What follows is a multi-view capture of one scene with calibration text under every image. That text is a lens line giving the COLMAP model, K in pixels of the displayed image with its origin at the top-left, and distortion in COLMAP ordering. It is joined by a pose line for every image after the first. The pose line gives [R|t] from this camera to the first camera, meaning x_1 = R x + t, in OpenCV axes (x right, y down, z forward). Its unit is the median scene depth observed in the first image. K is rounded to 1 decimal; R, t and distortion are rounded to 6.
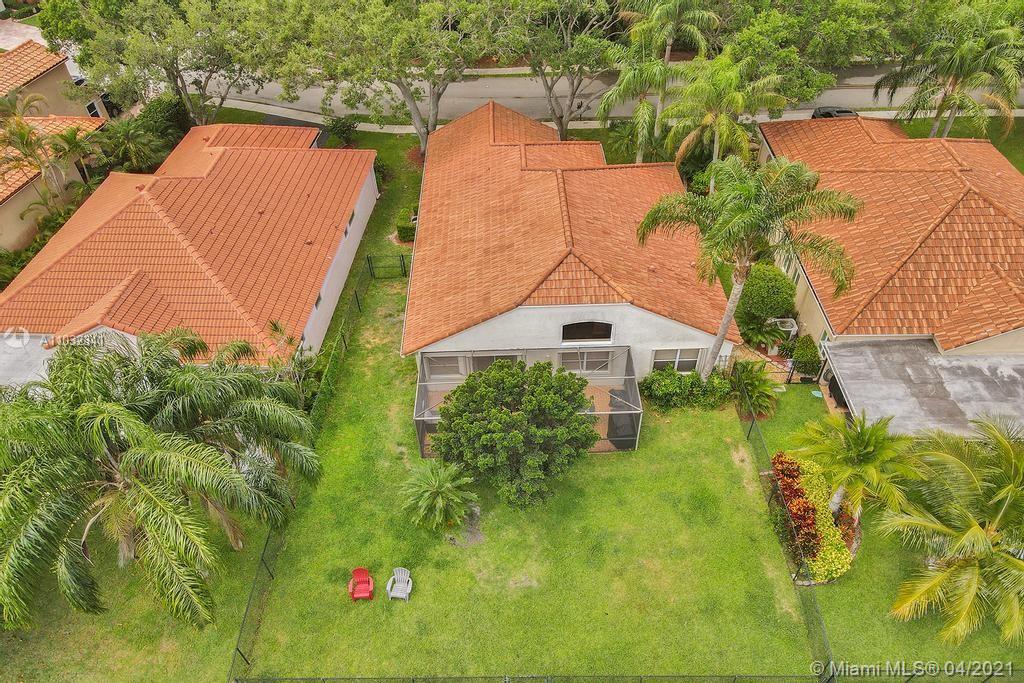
lens RADIAL K [[696.7, 0, 511.9], [0, 696.7, 346.9], [0, 0, 1]] dist [0.000846, 0.018900]
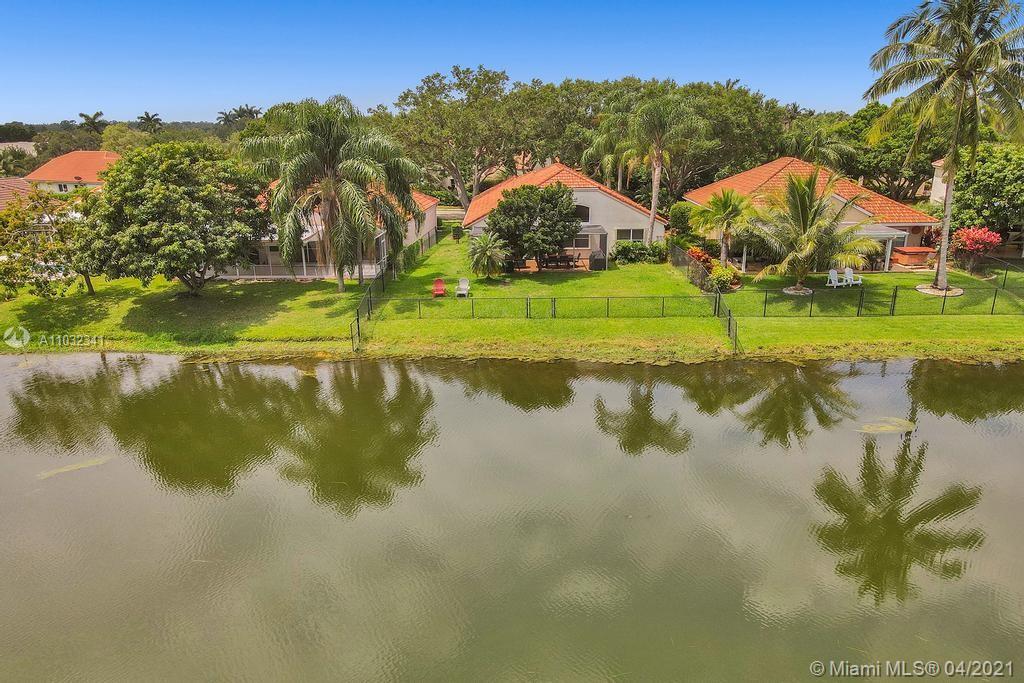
lens RADIAL K [[696.7, 0, 528.6], [0, 696.7, 327.1], [0, 0, 1]] dist [0.000846, 0.018900]
pose [[0.999835, 0.010106, 0.015096, -0.027274], [-0.001814, 0.882360, -0.470571, 1.133314], [-0.018076, 0.470466, 0.882233, -0.394645]]
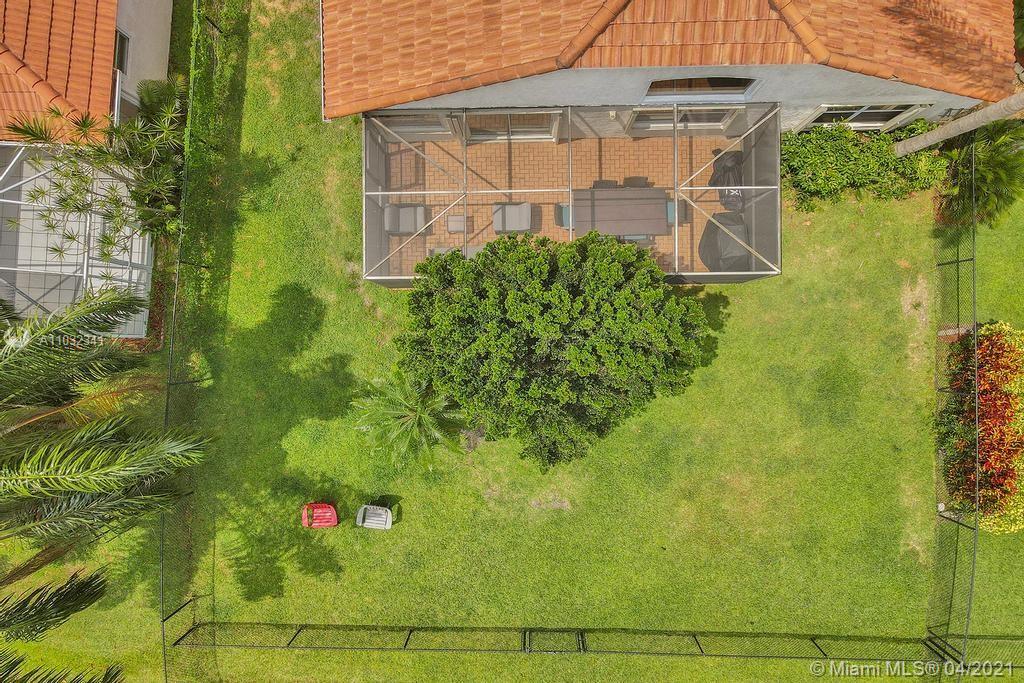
lens RADIAL K [[696.7, 0, 514.1], [0, 696.7, 341.1], [0, 0, 1]] dist [0.000846, 0.018900]
pose [[0.999940, 0.009900, 0.004722, -0.024584], [-0.010317, 0.702701, 0.711411, -0.266742], [0.003725, -0.711417, 0.702760, 0.599107]]
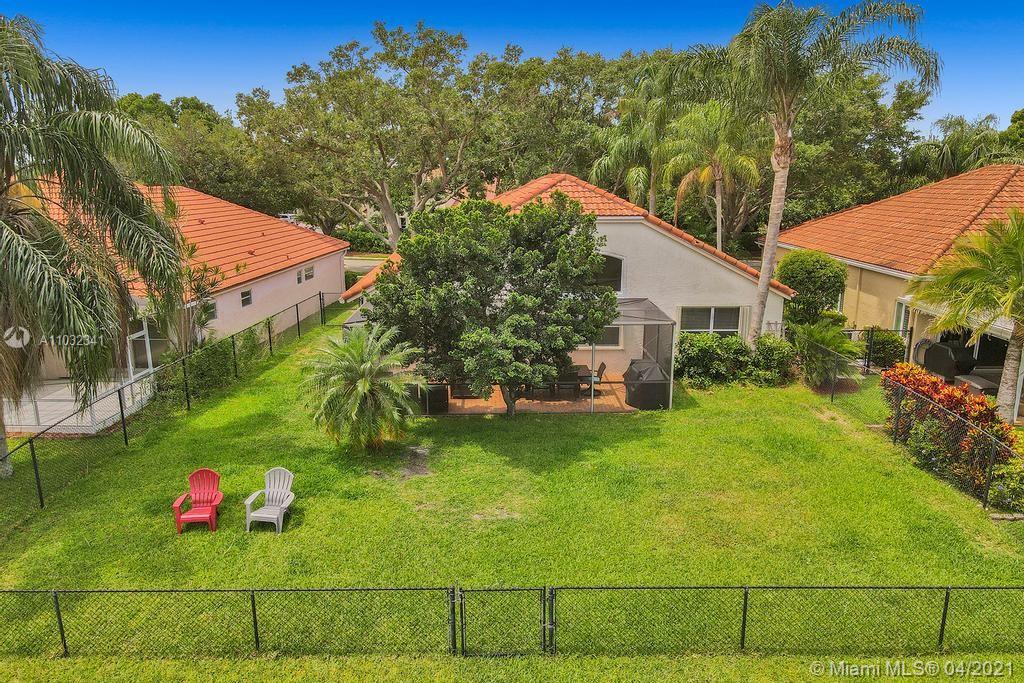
lens RADIAL K [[696.7, 0, 508.8], [0, 696.7, 344.1], [0, 0, 1]] dist [0.000846, 0.018900]
pose [[0.999760, 0.019149, 0.010678, 0.015898], [-0.011015, 0.859779, -0.510548, 0.484913], [-0.018957, 0.510308, 0.859783, 0.437605]]
